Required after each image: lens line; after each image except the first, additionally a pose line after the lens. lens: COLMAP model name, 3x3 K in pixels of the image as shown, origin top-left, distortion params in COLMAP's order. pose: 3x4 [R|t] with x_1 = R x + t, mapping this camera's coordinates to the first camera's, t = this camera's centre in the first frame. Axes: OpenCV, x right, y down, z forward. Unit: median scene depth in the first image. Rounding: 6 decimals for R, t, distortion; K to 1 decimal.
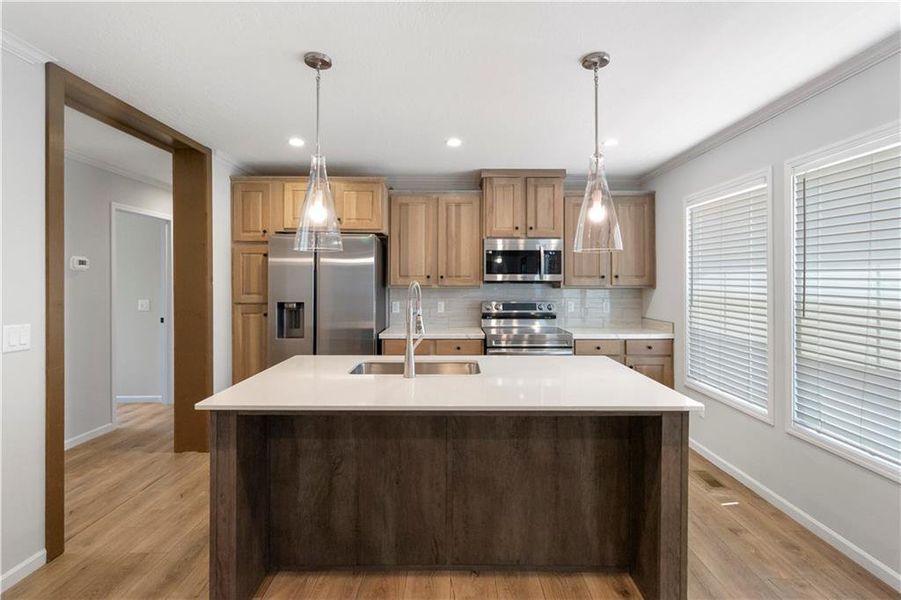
lens RADIAL K [[413.5, 0, 453.6], [0, 413.5, 282.0], [0, 0, 1]] dist [0.001129, 0.000236]
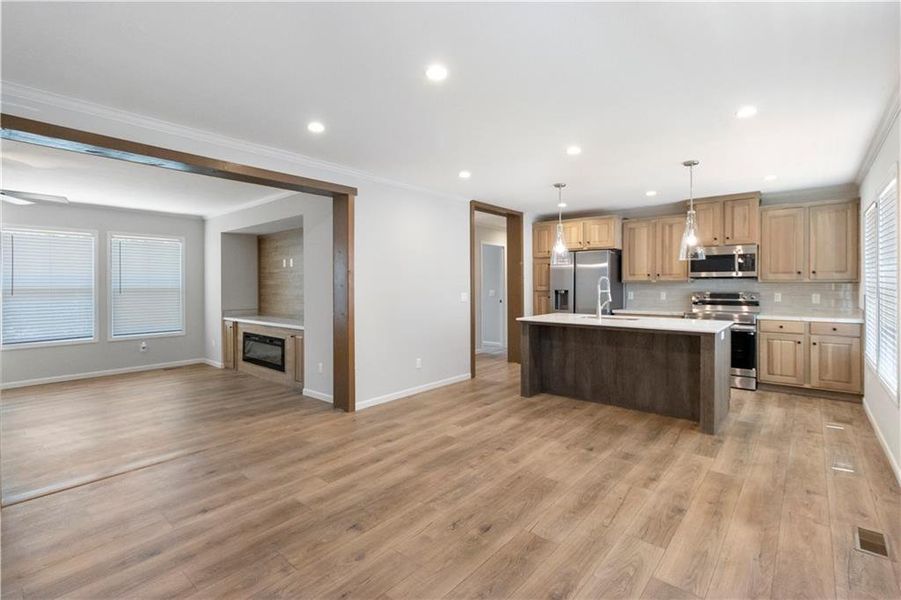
lens RADIAL K [[422.3, 0, 447.1], [0, 422.3, 286.2], [0, 0, 1]] dist [0.018494, -0.000059]
pose [[0.752187, 0.000960, -0.658949, 0.435749], [0.001570, 0.999993, 0.003249, 0.024047], [0.658948, -0.003478, 0.752180, -0.700757]]
